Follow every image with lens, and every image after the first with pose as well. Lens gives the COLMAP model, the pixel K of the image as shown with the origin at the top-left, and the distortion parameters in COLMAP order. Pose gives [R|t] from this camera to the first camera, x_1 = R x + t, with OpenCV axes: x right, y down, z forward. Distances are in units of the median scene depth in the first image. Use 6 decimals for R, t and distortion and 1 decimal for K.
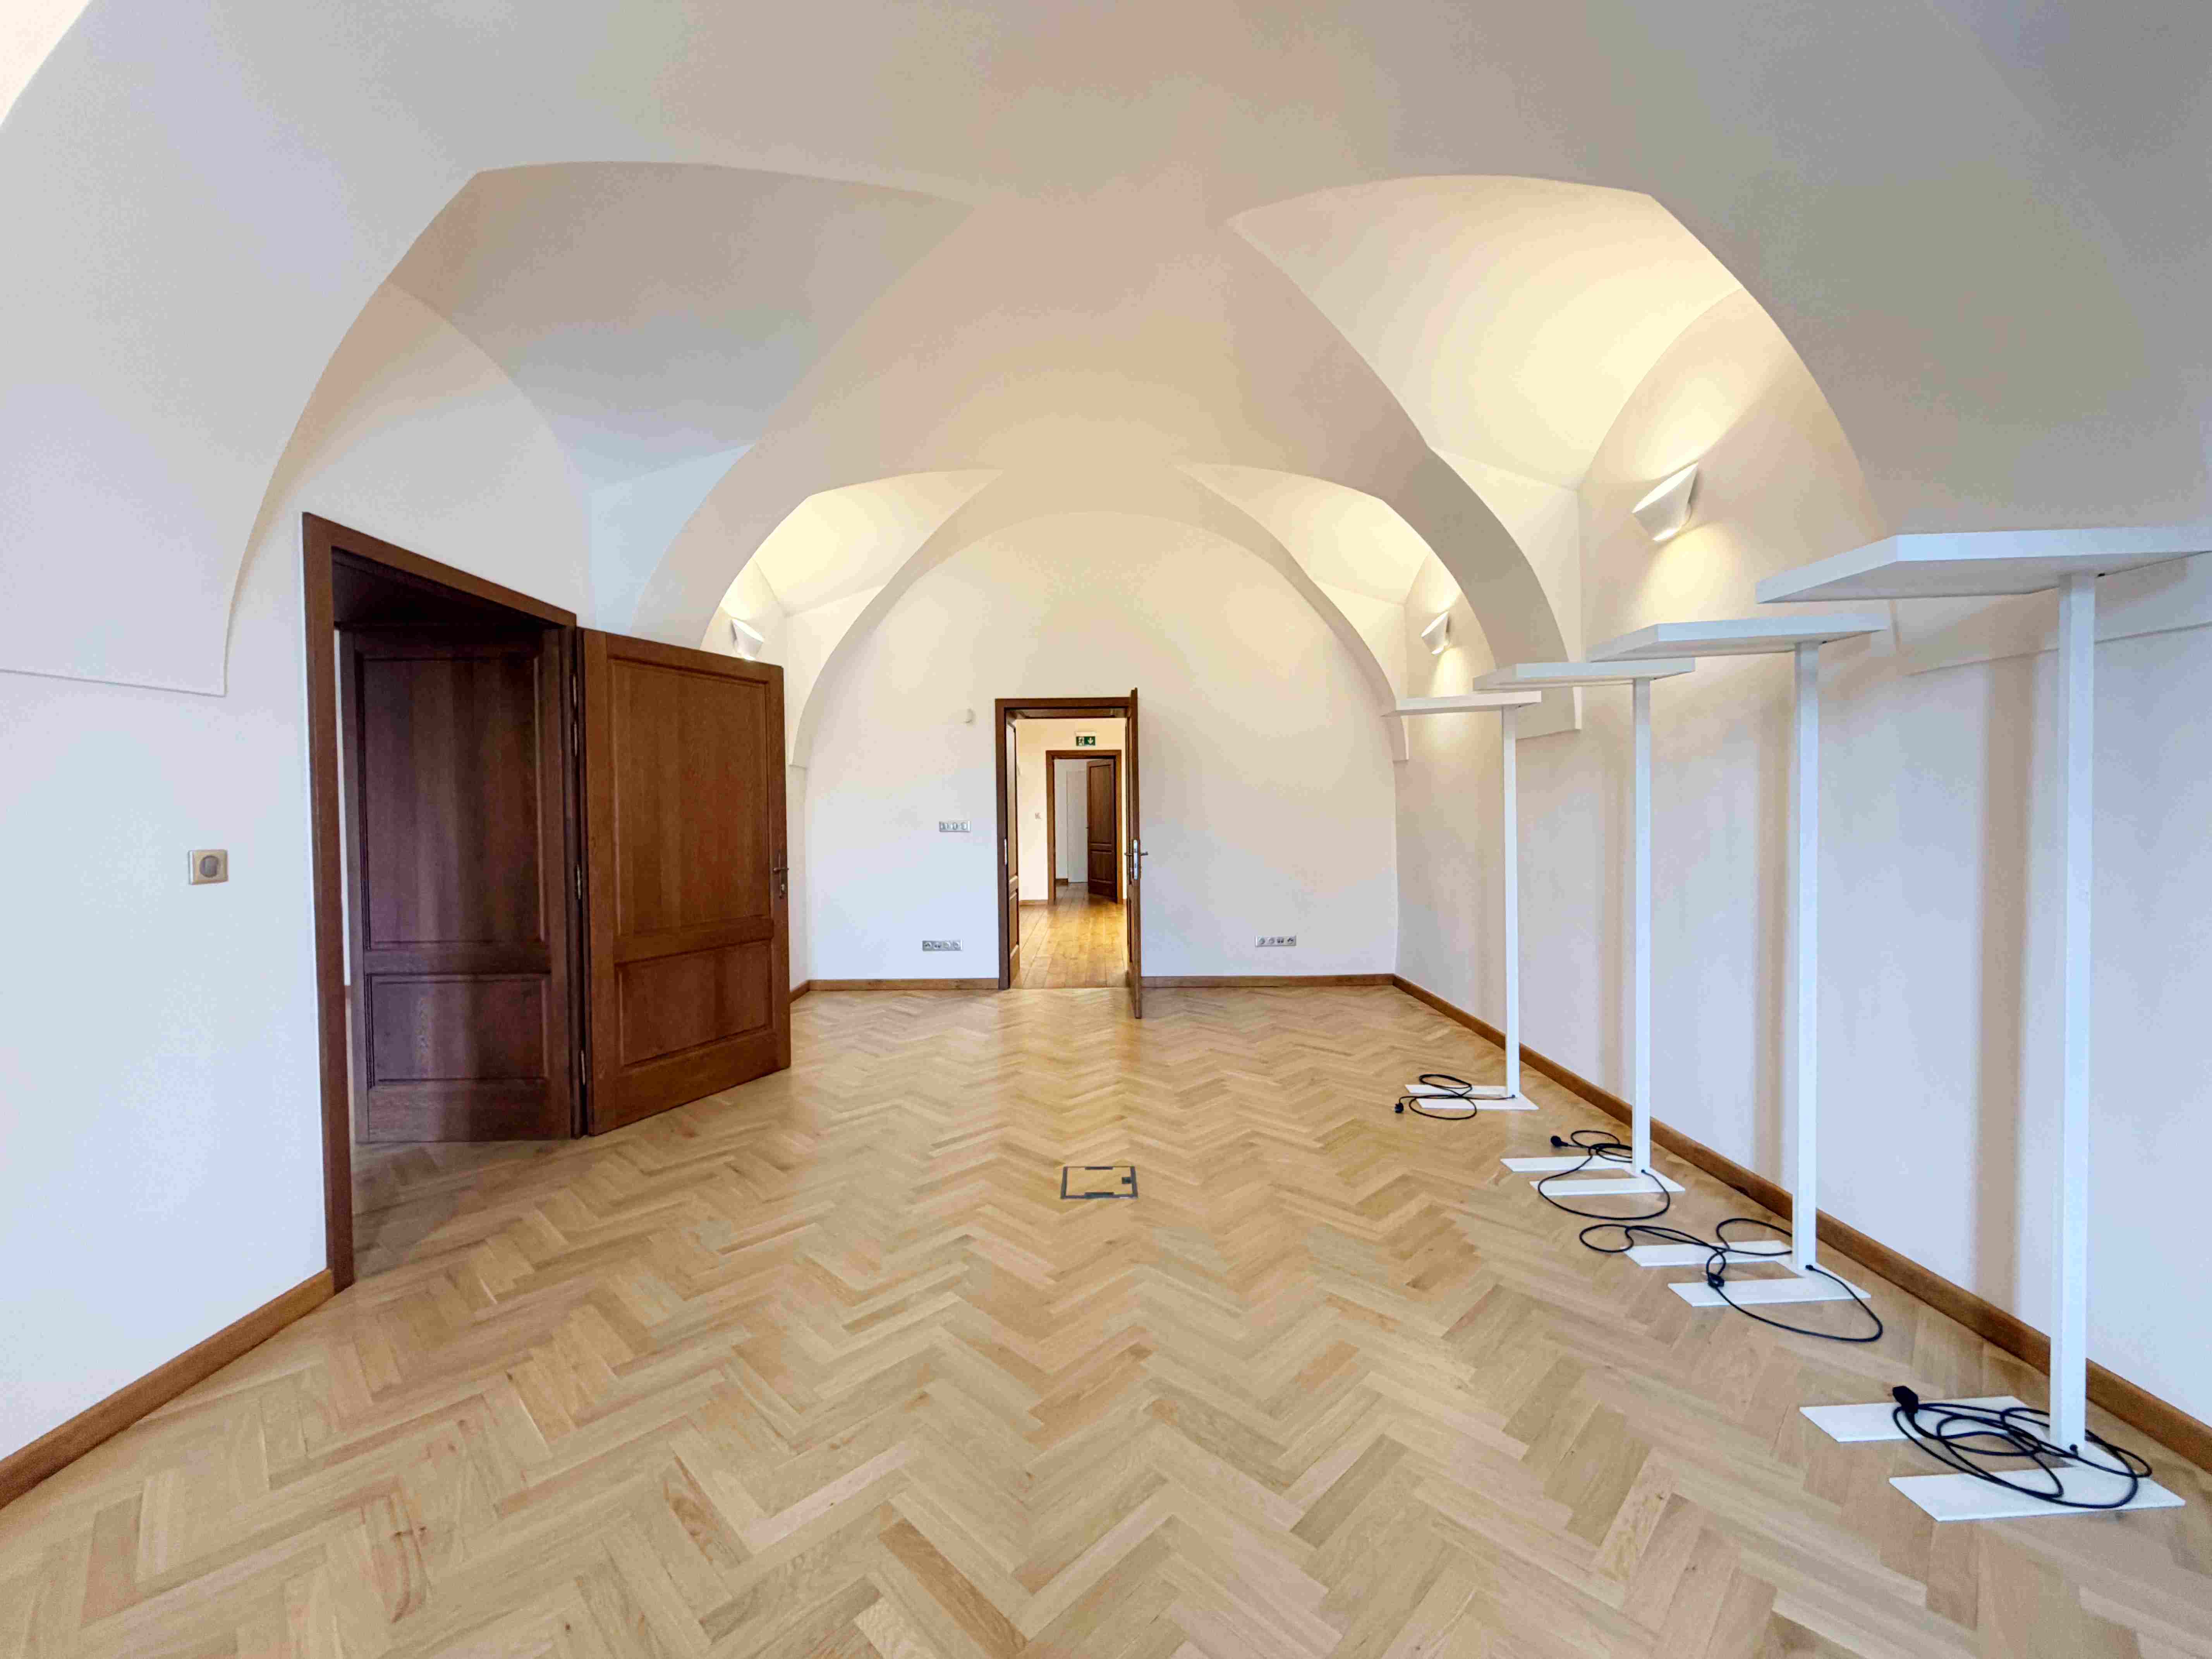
lens RADIAL K [[865.3, 0, 1106.0], [0, 865.3, 829.5], [0, 0, 1]] dist [-0.000100, 0.000078]
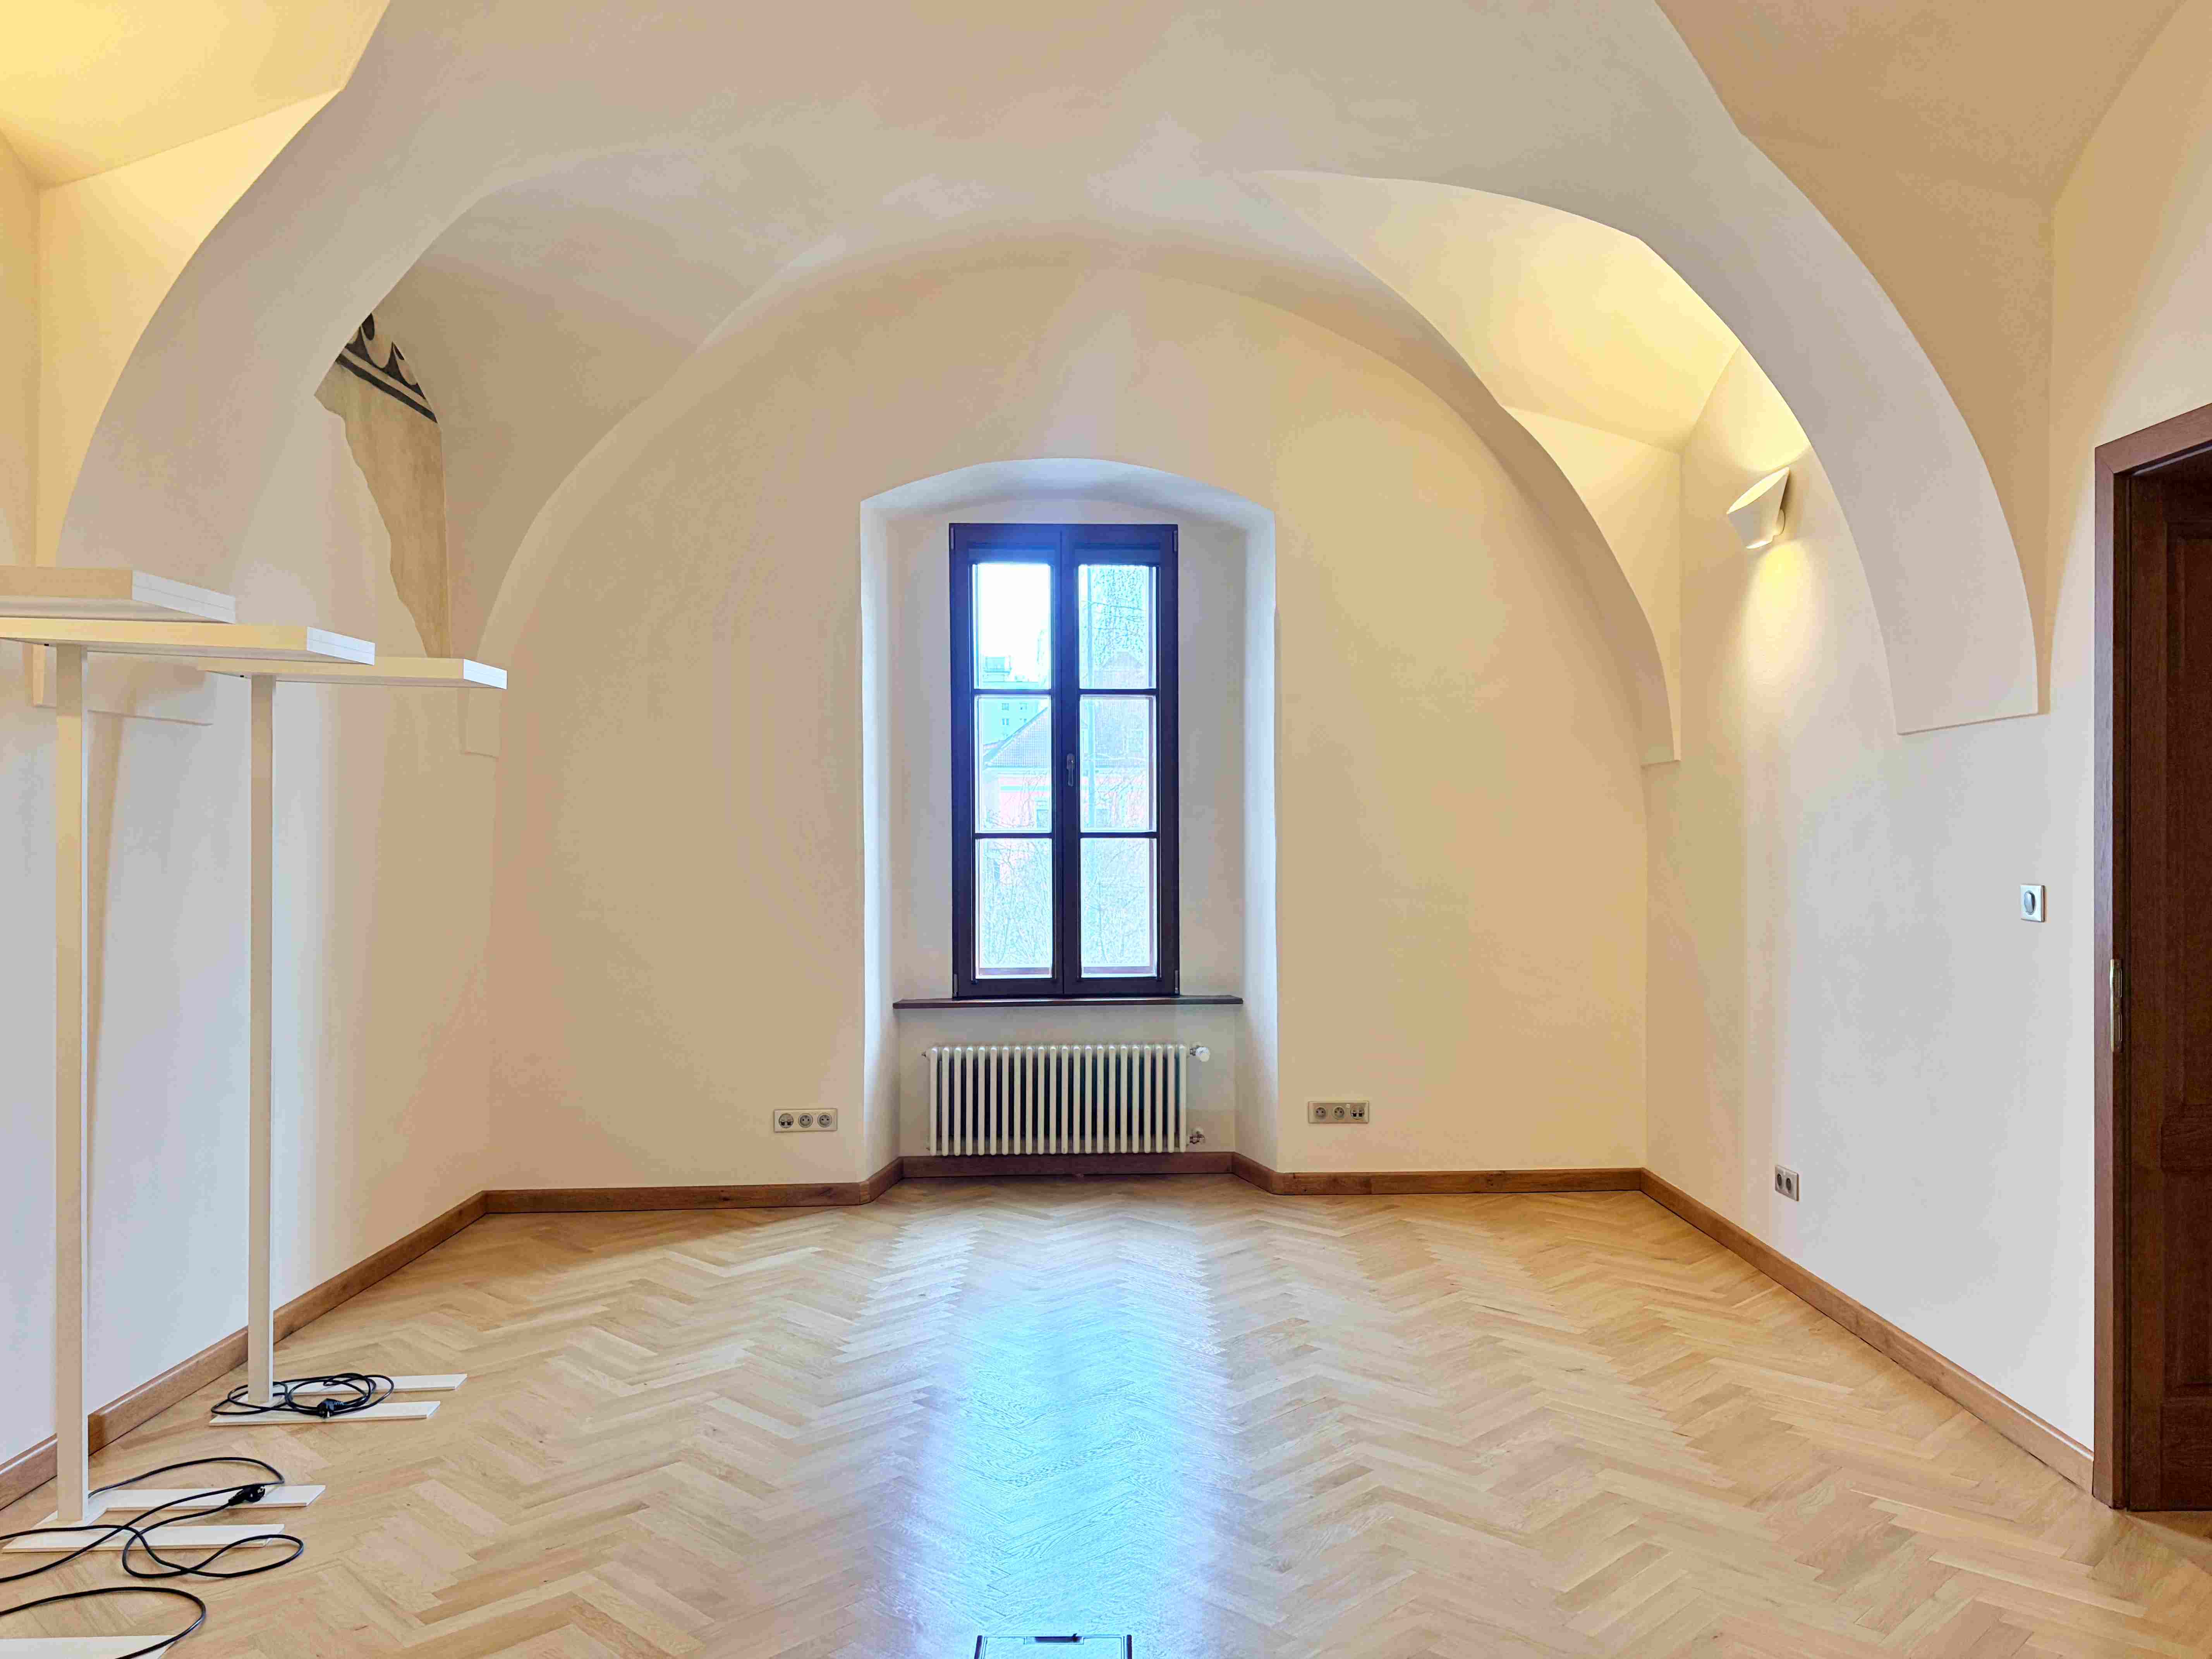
lens RADIAL K [[1783.2, 0, 1149.3], [0, 1783.2, 833.7], [0, 0, 1]] dist [0.092102, -0.101989]
pose [[-0.999831, 0.017817, -0.004630, -0.067231], [0.017691, 0.999507, 0.025952, -0.066447], [0.005090, 0.025866, -0.999652, 2.025666]]
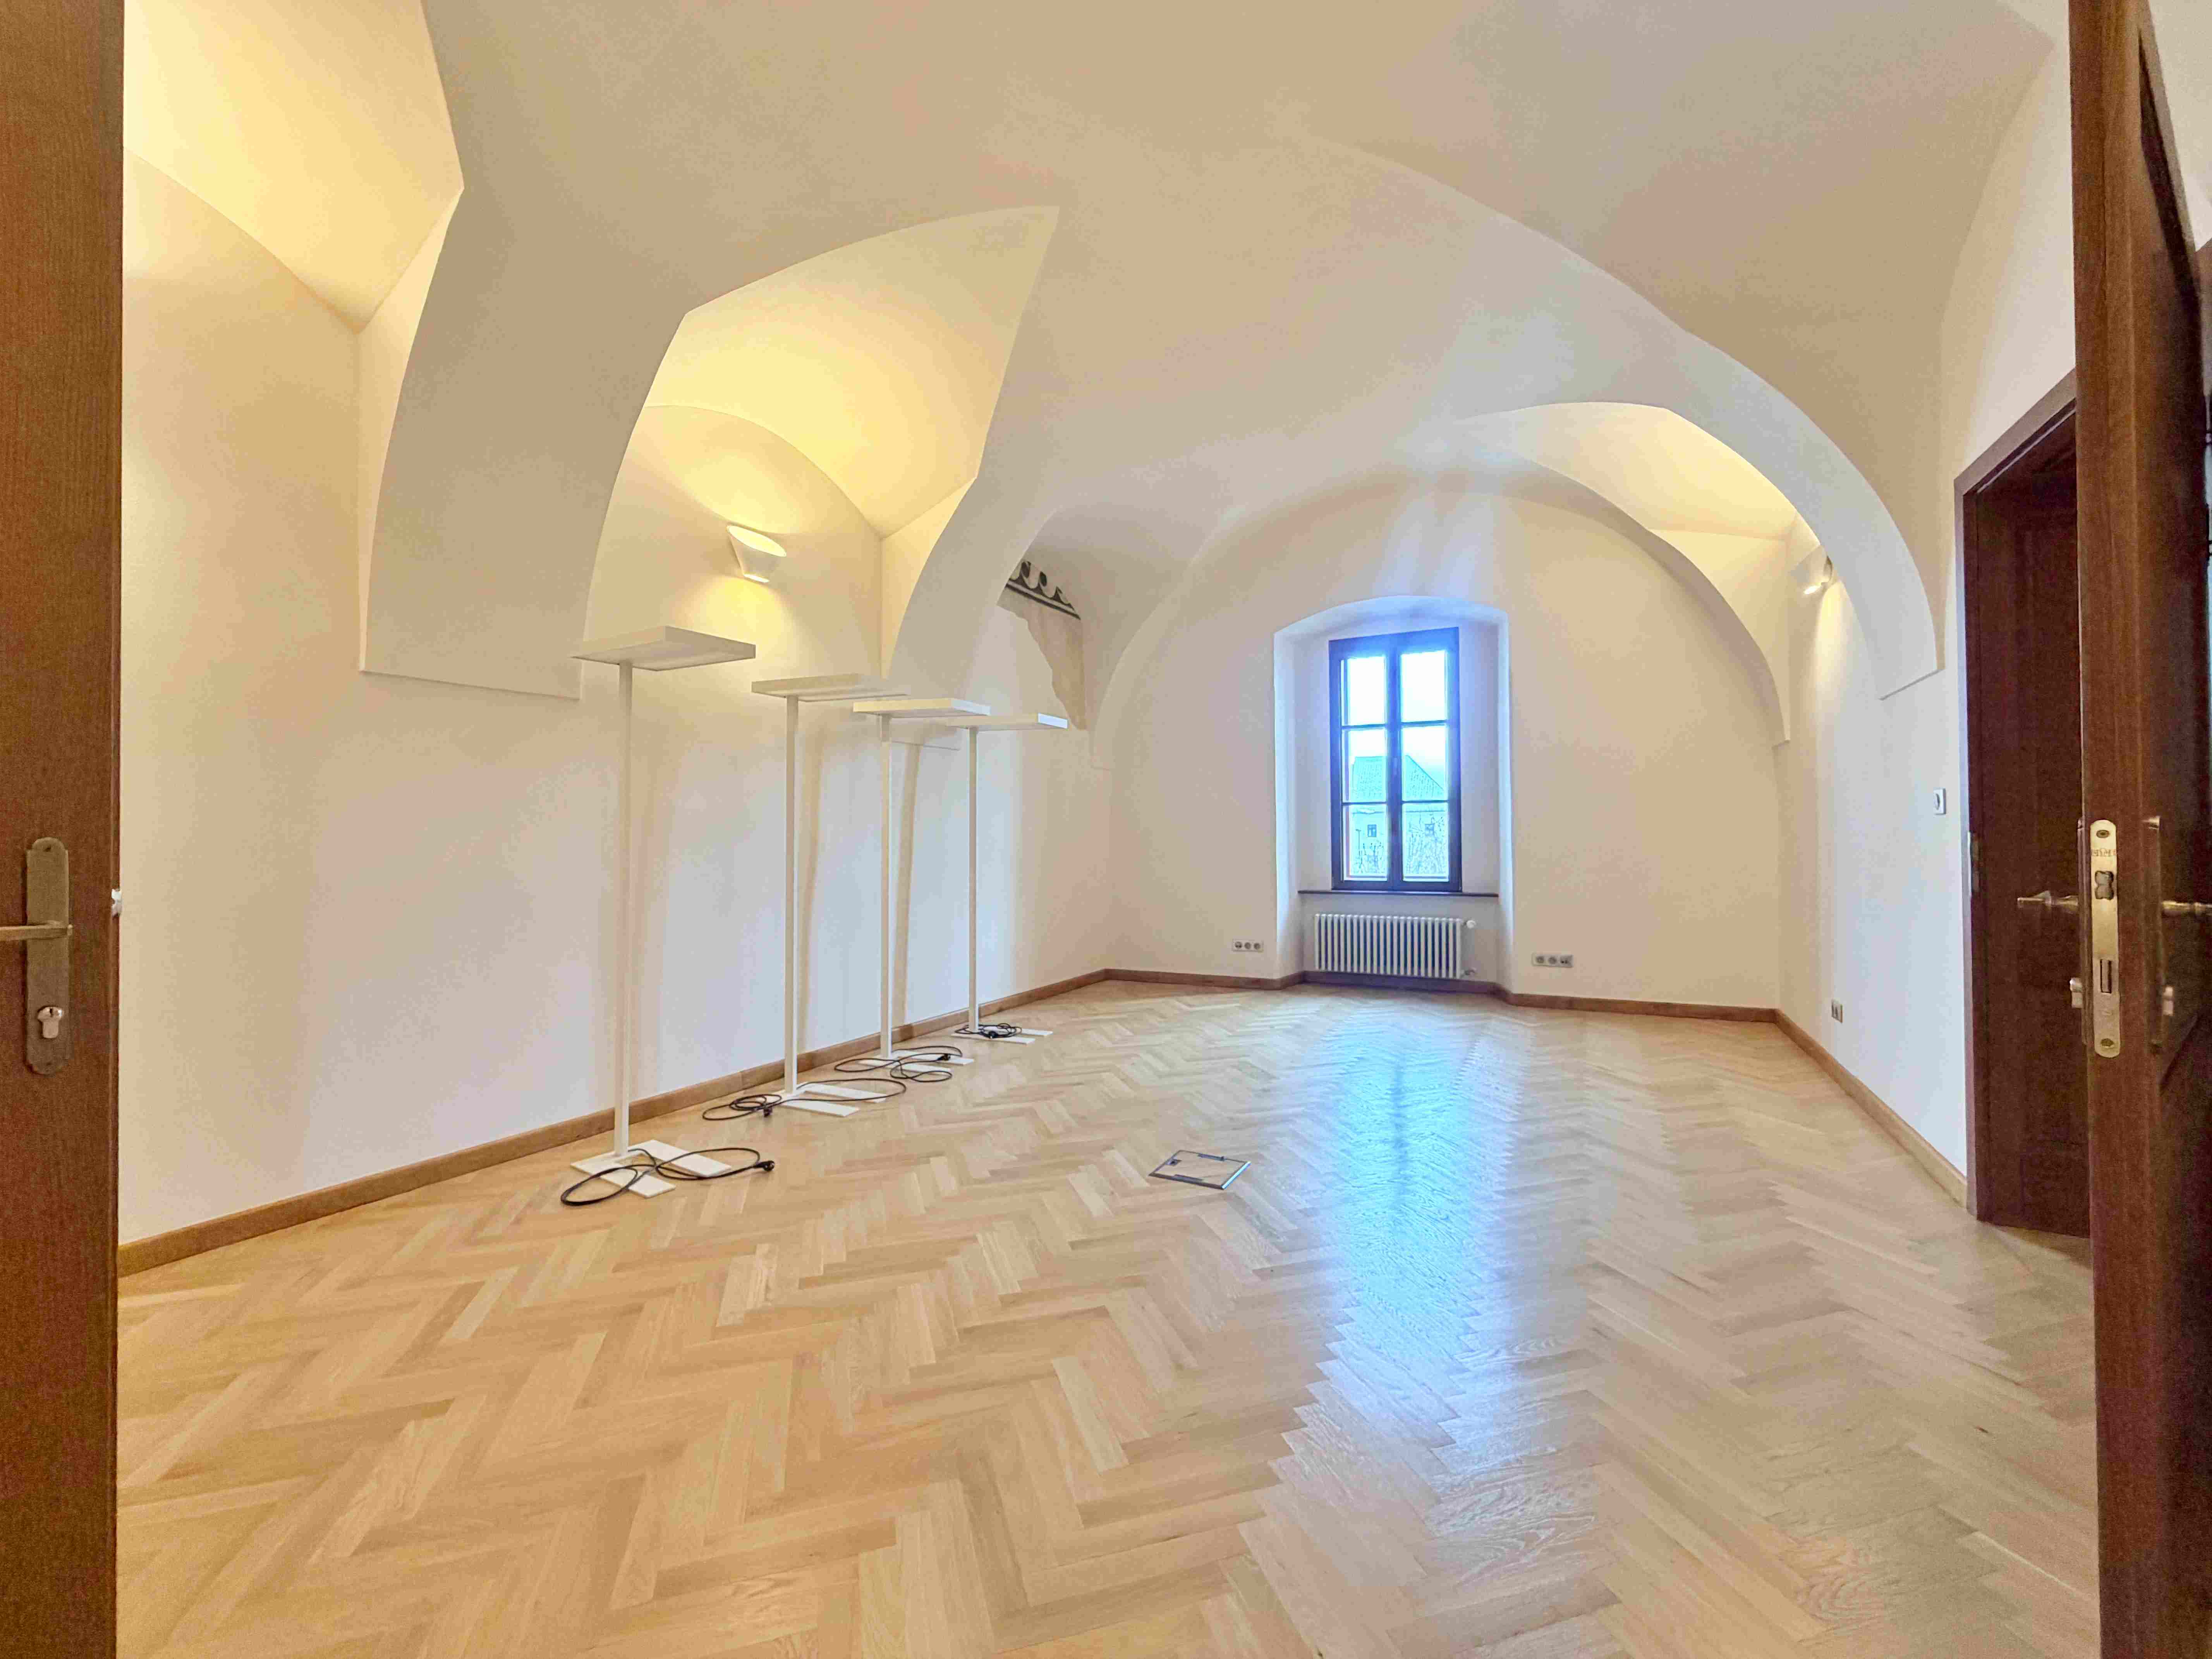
lens RADIAL K [[933.4, 0, 1065.5], [0, 933.4, 826.9], [0, 0, 1]] dist [0.000456, 0.000054]
pose [[-0.861055, 0.026155, 0.507839, -0.426179], [0.030309, 0.999541, -0.000089, 0.028417], [-0.507608, 0.015316, -0.861452, 2.025813]]
